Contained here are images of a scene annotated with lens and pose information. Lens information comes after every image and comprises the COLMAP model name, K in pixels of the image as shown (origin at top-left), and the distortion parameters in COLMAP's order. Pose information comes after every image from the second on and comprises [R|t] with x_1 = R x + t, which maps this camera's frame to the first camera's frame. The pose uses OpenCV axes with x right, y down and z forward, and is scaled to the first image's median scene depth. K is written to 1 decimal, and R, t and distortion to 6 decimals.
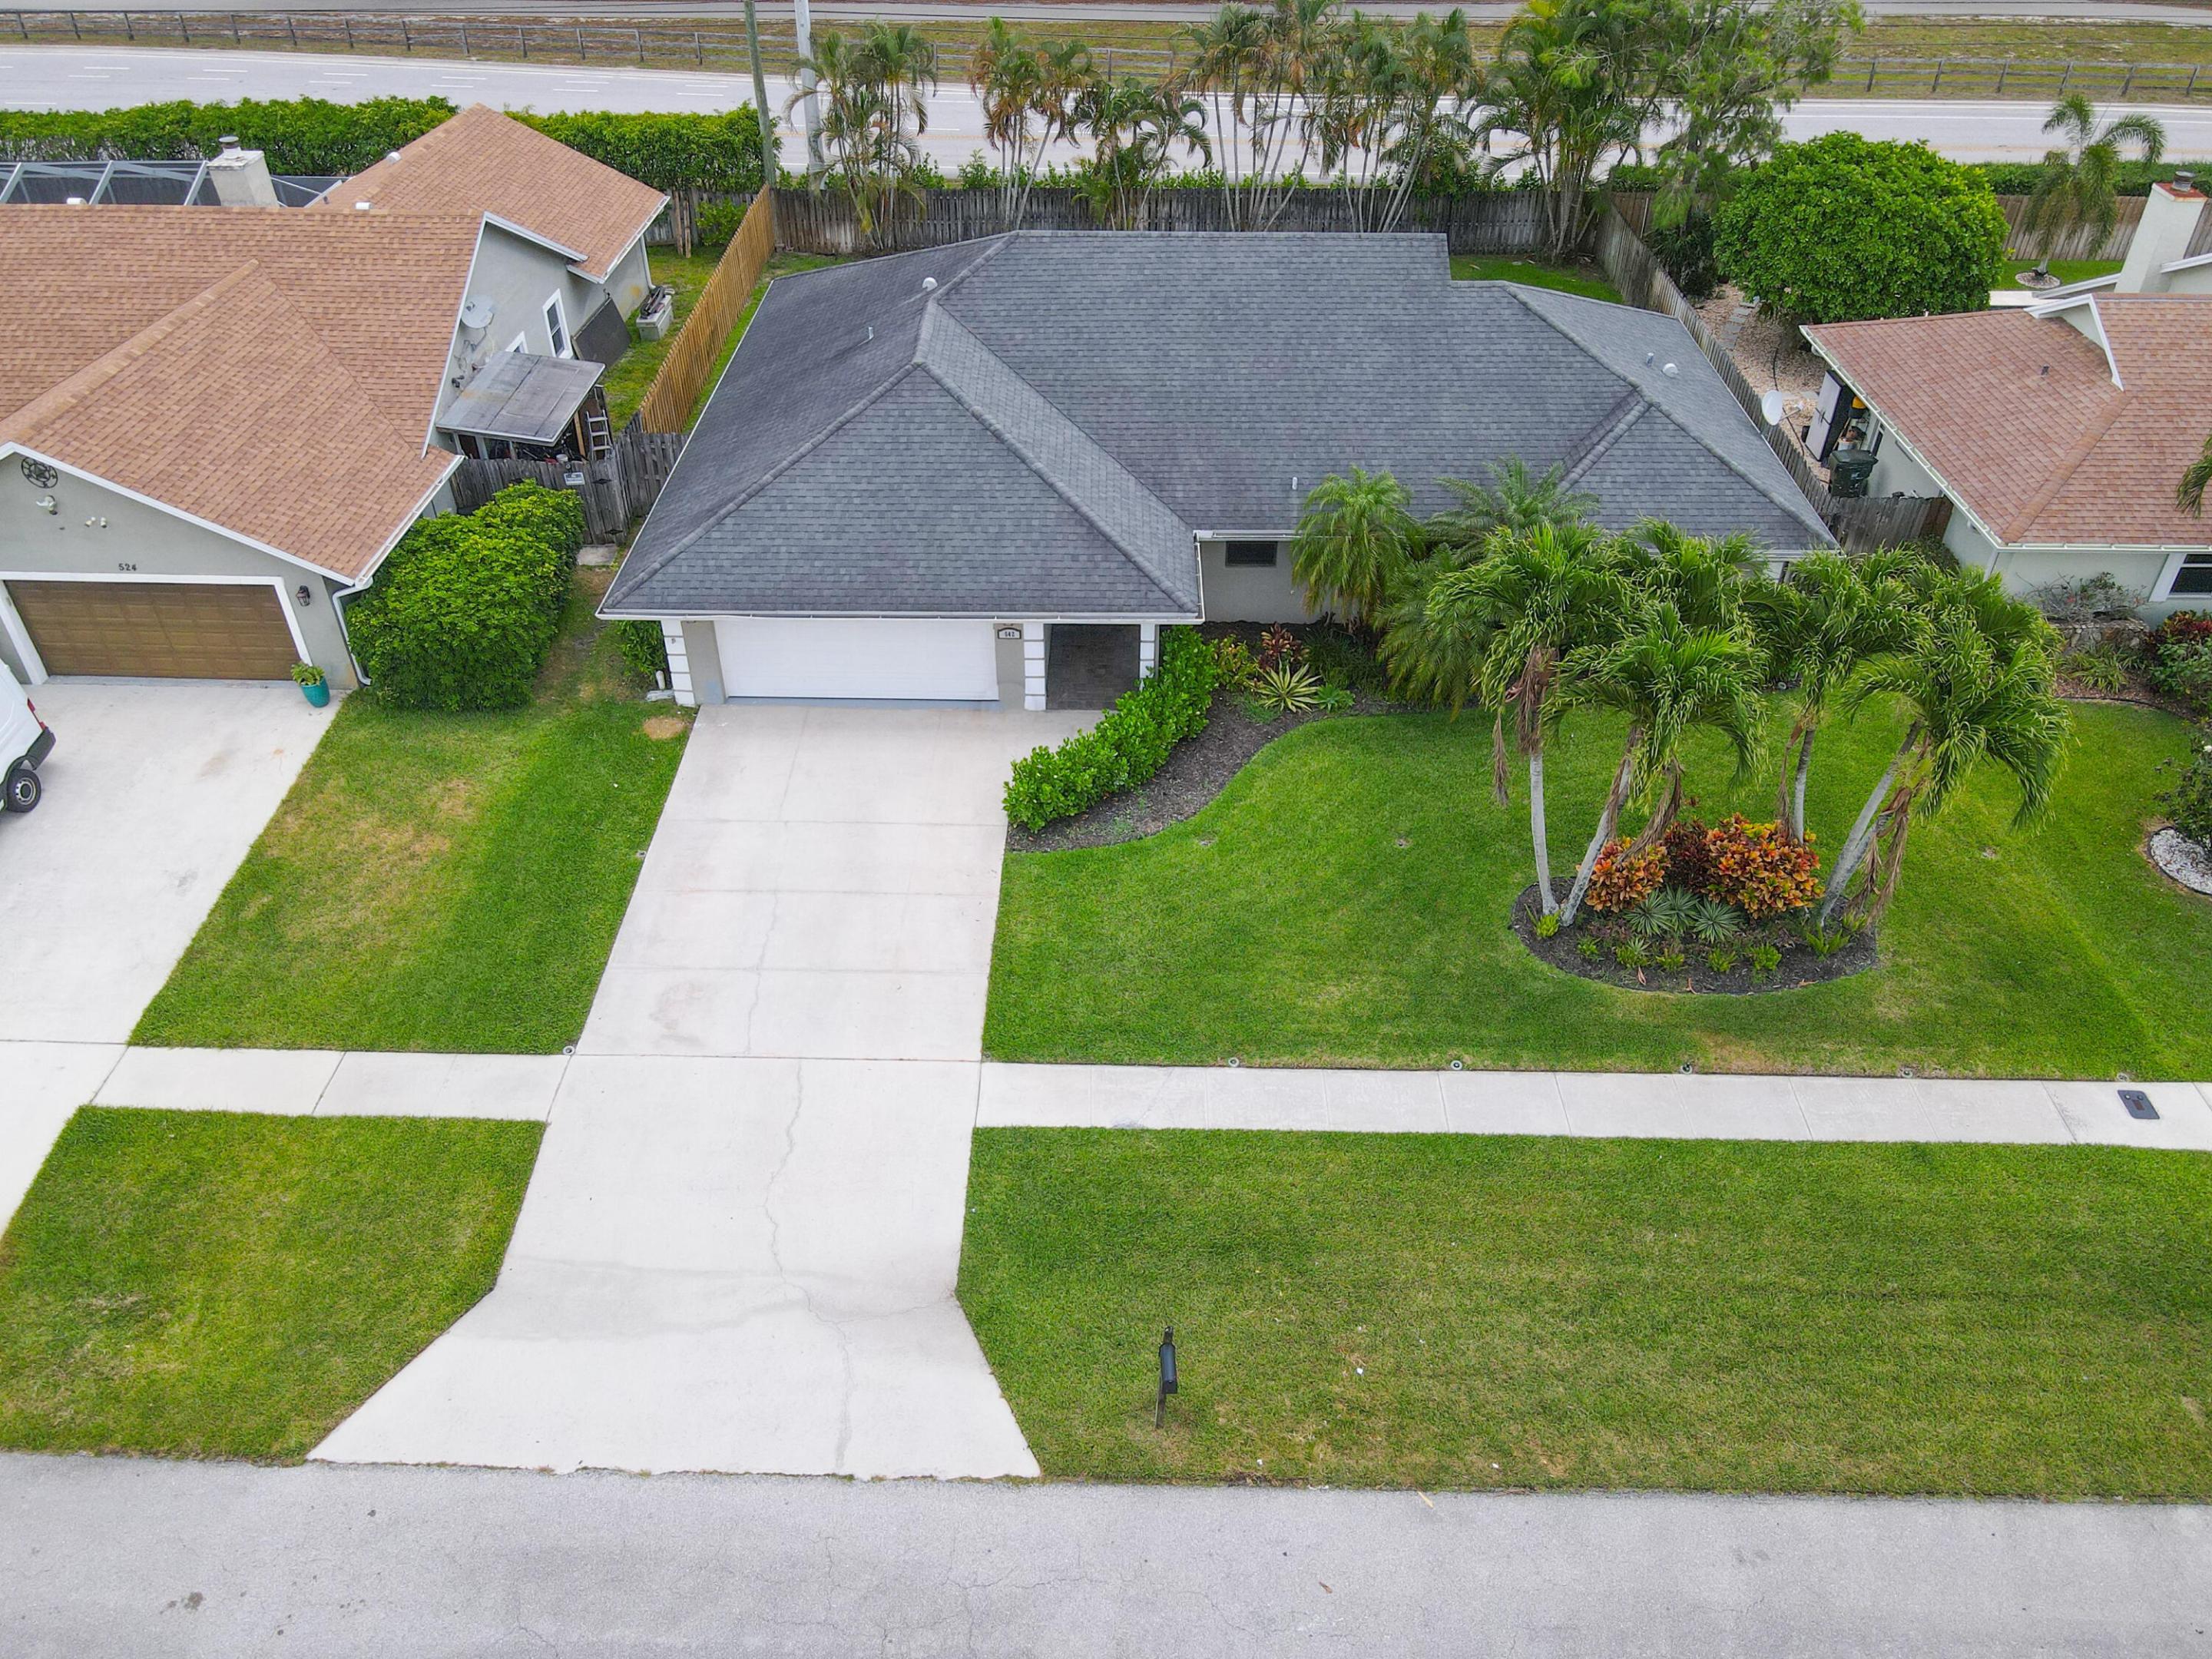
lens RADIAL K [[1621.0, 0, 1102.3], [0, 1621.0, 835.2], [0, 0, 1]] dist [0.017133, -0.005856]
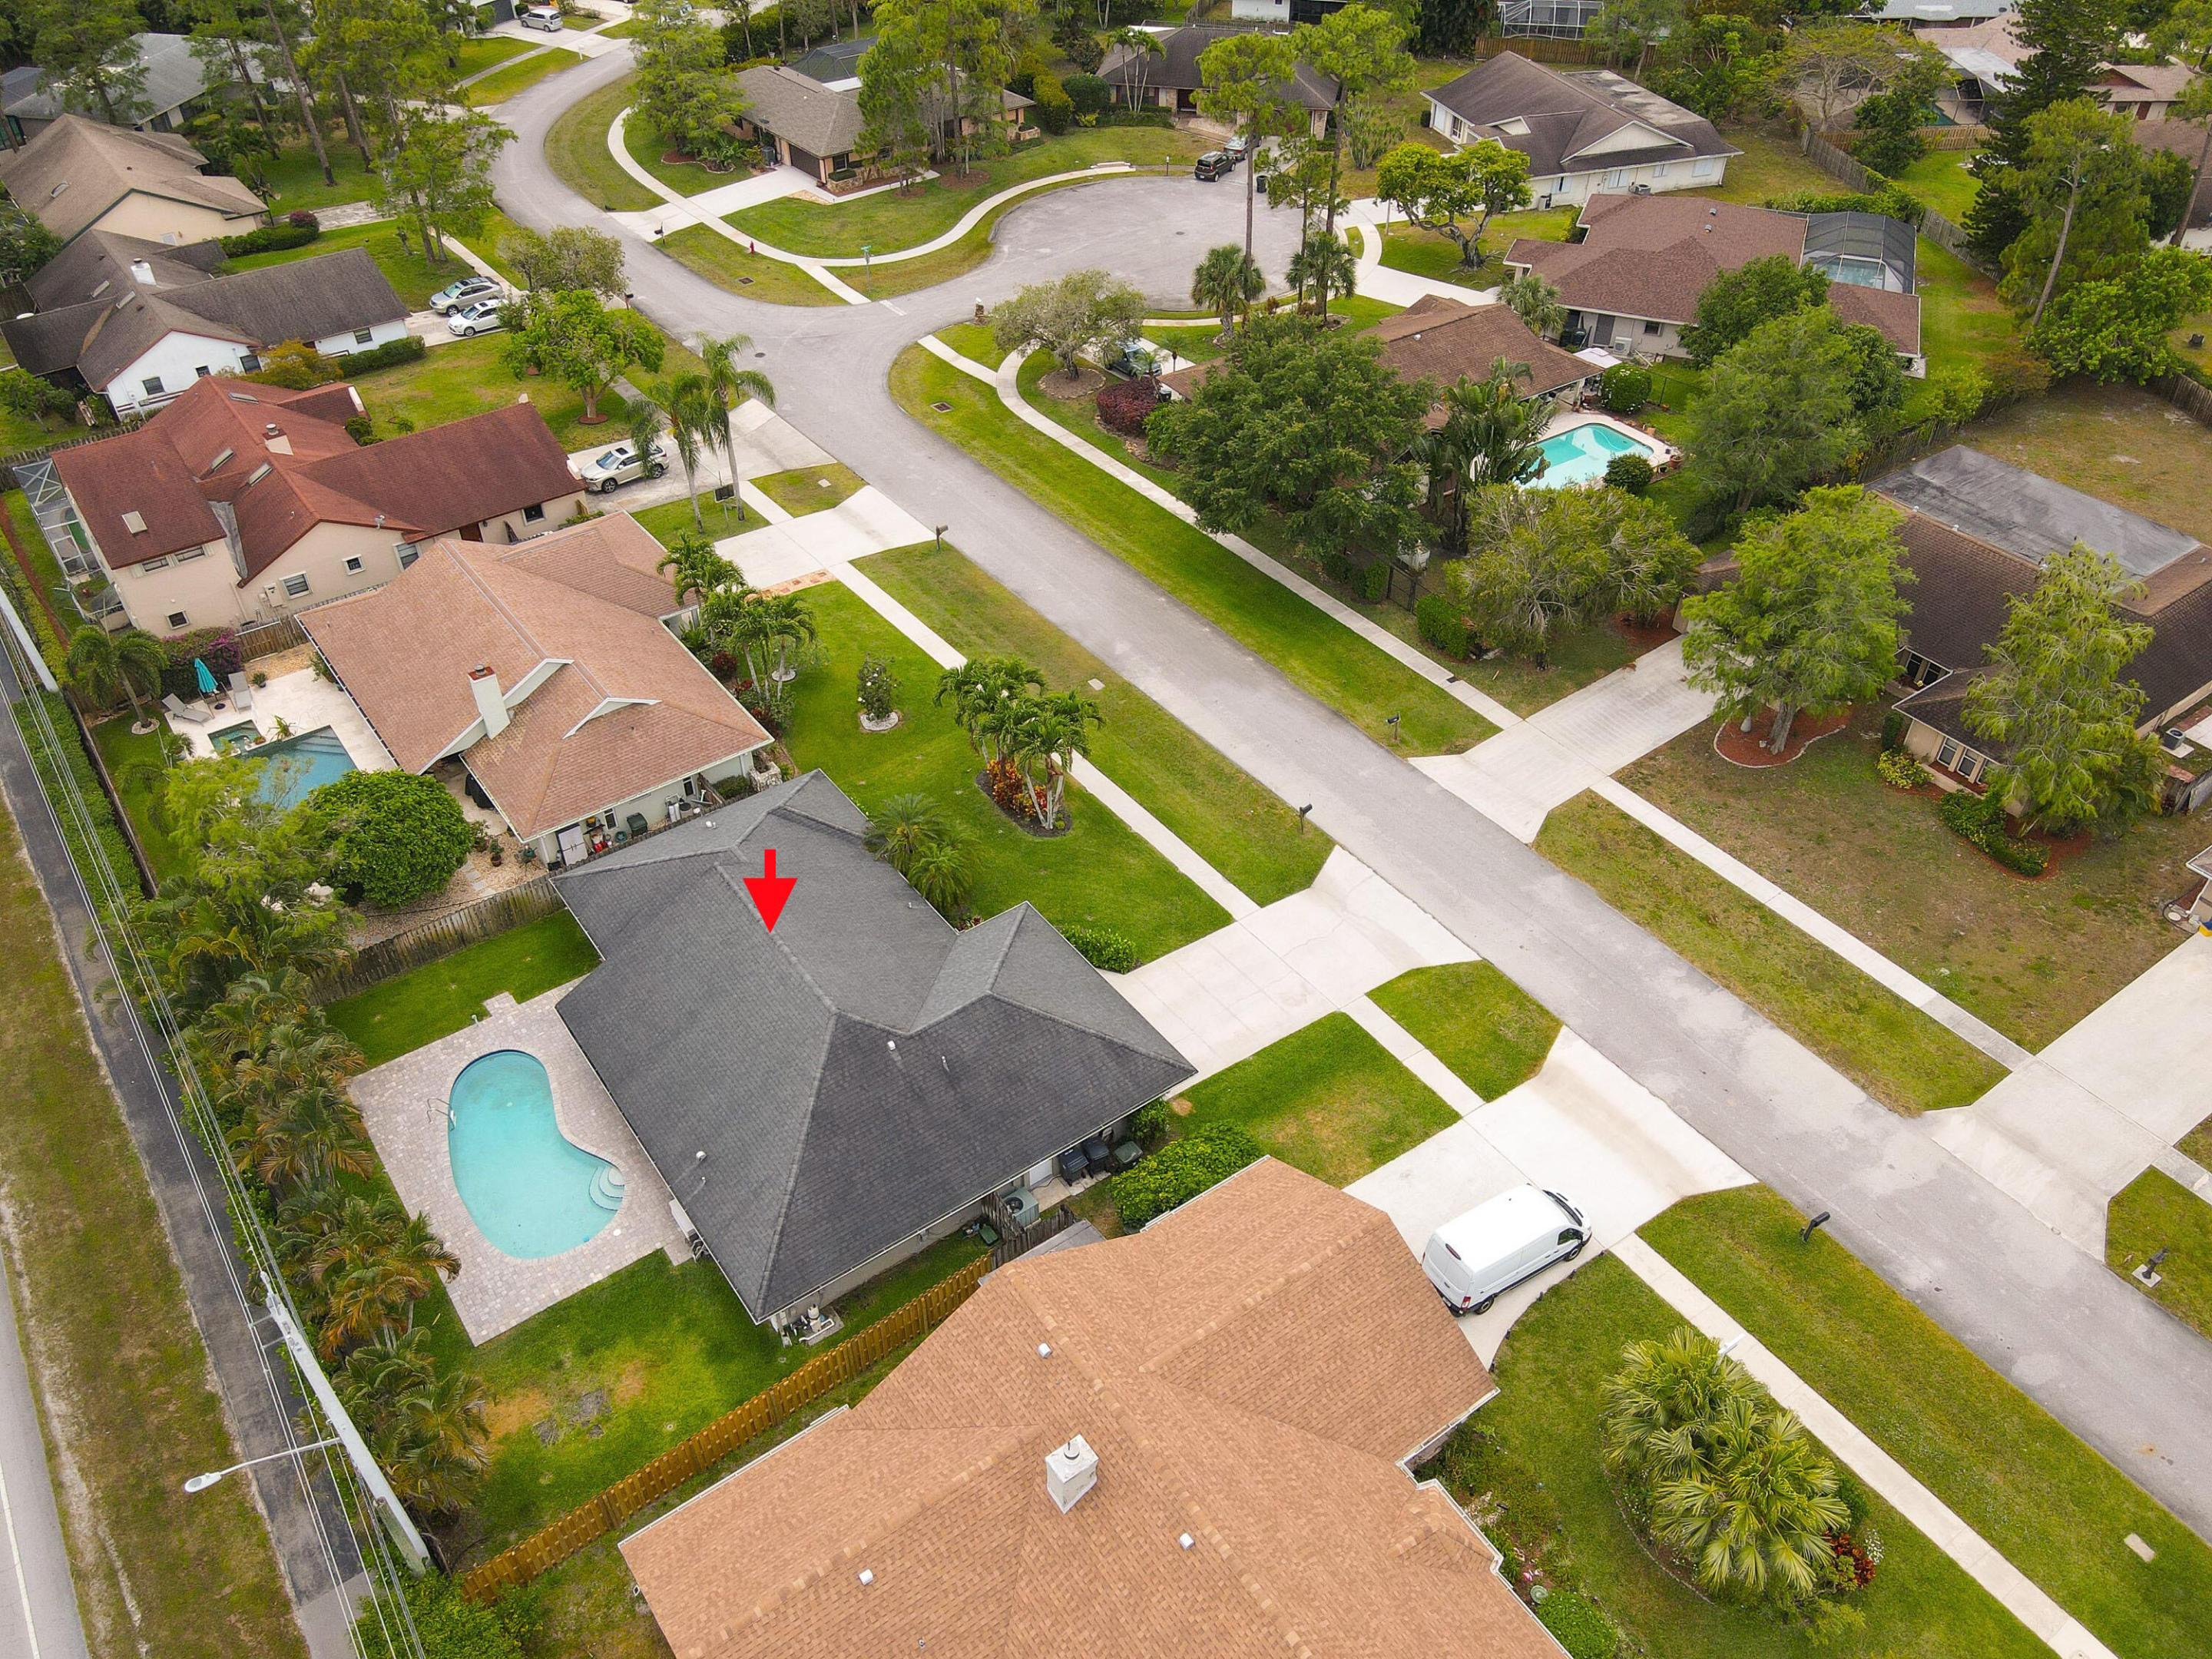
lens RADIAL K [[1621.0, 0, 1102.3], [0, 1621.0, 835.2], [0, 0, 1]] dist [0.017133, -0.005856]
pose [[-0.604462, -0.520499, 0.603081, -1.587287], [0.489129, 0.355046, 0.796677, -2.314423], [-0.628791, 0.776546, 0.039980, 0.962483]]
